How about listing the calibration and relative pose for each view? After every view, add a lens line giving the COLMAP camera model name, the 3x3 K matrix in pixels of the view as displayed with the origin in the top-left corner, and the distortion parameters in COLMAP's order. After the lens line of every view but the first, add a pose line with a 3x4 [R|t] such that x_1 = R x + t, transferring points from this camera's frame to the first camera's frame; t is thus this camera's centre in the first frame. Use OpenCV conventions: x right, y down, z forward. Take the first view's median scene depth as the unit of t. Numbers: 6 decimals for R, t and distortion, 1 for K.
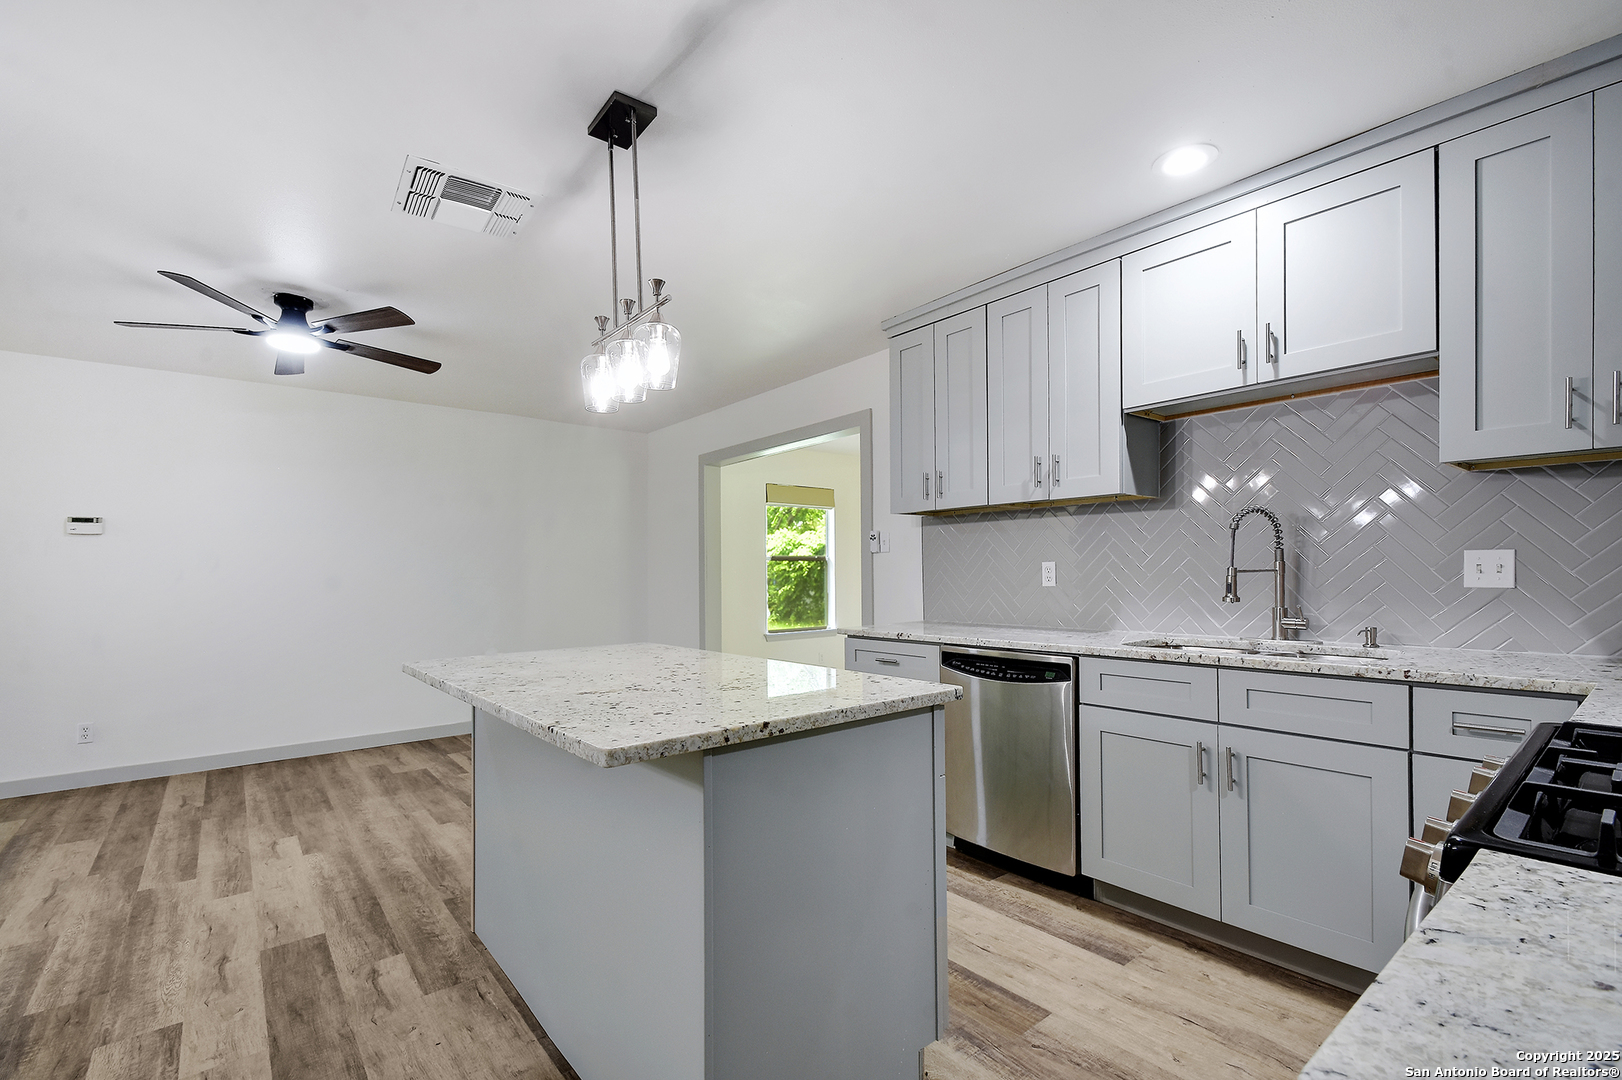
lens RADIAL K [[734.4, 0, 813.2], [0, 734.4, 570.6], [0, 0, 1]] dist [-0.015558, -0.000587]
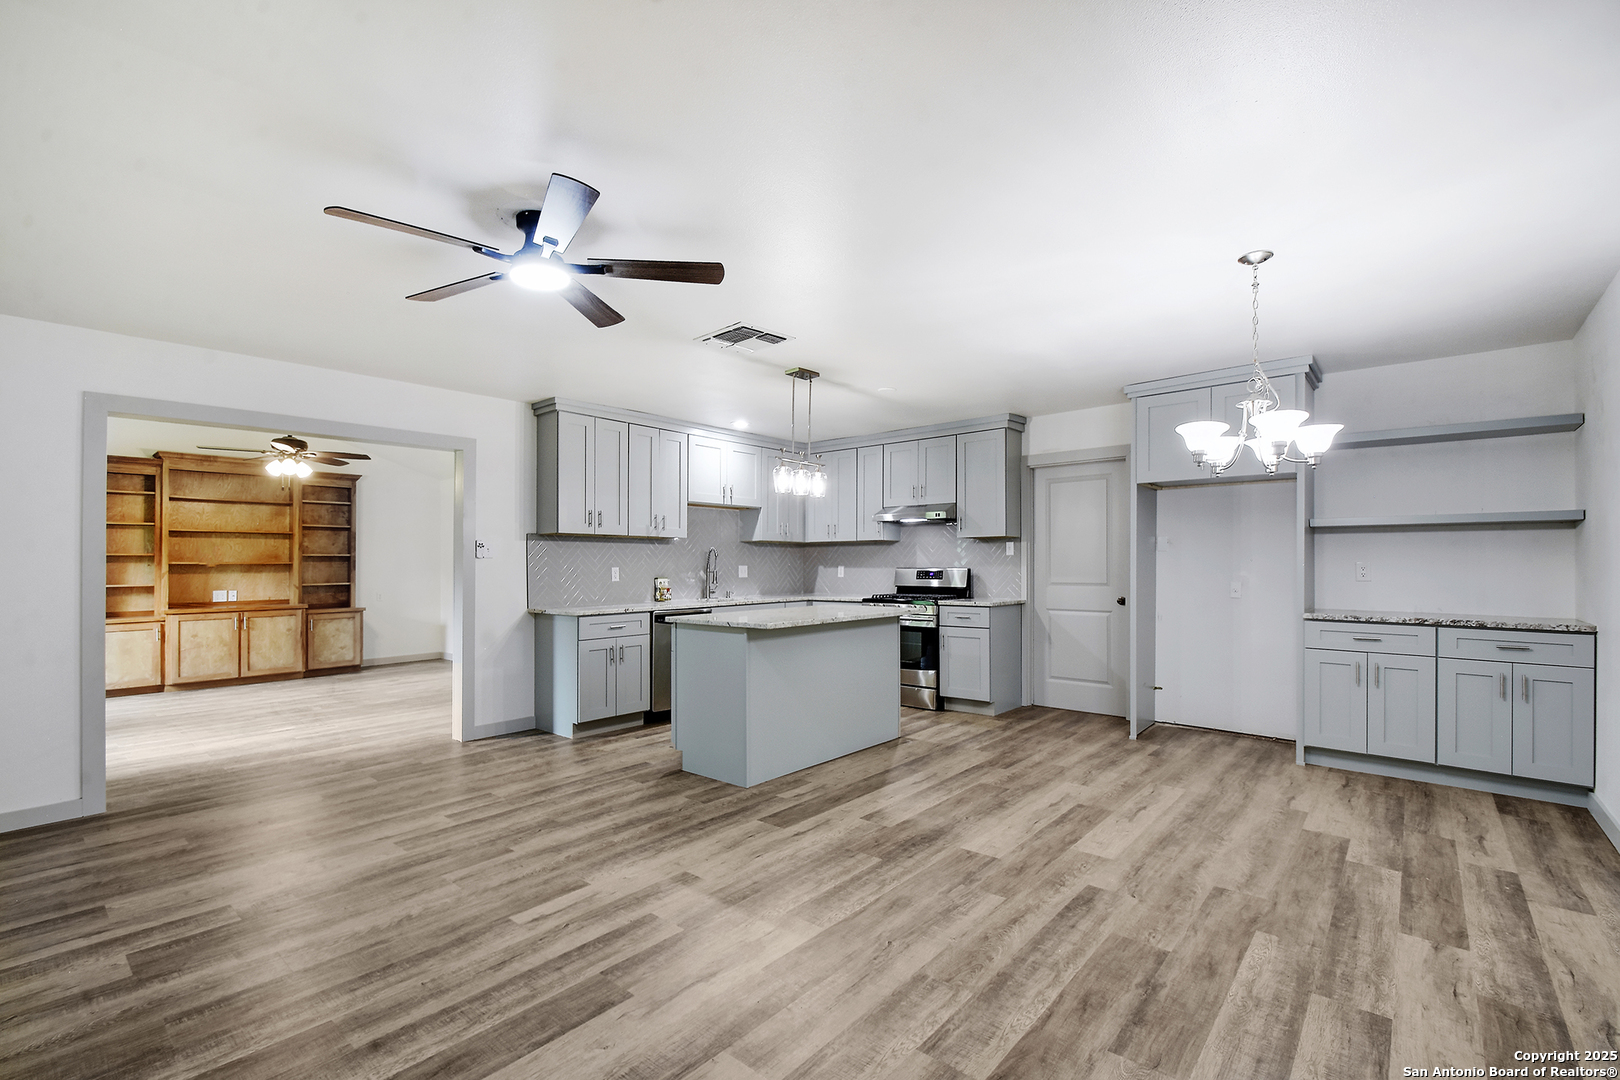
lens RADIAL K [[712.6, 0, 812.8], [0, 712.6, 571.1], [0, 0, 1]] dist [0.001658, 0.000350]
pose [[-0.177502, 0.009943, 0.984070, -1.737330], [0.016873, 0.999833, -0.007058, 0.019436], [-0.983976, 0.015352, -0.177640, 0.949782]]
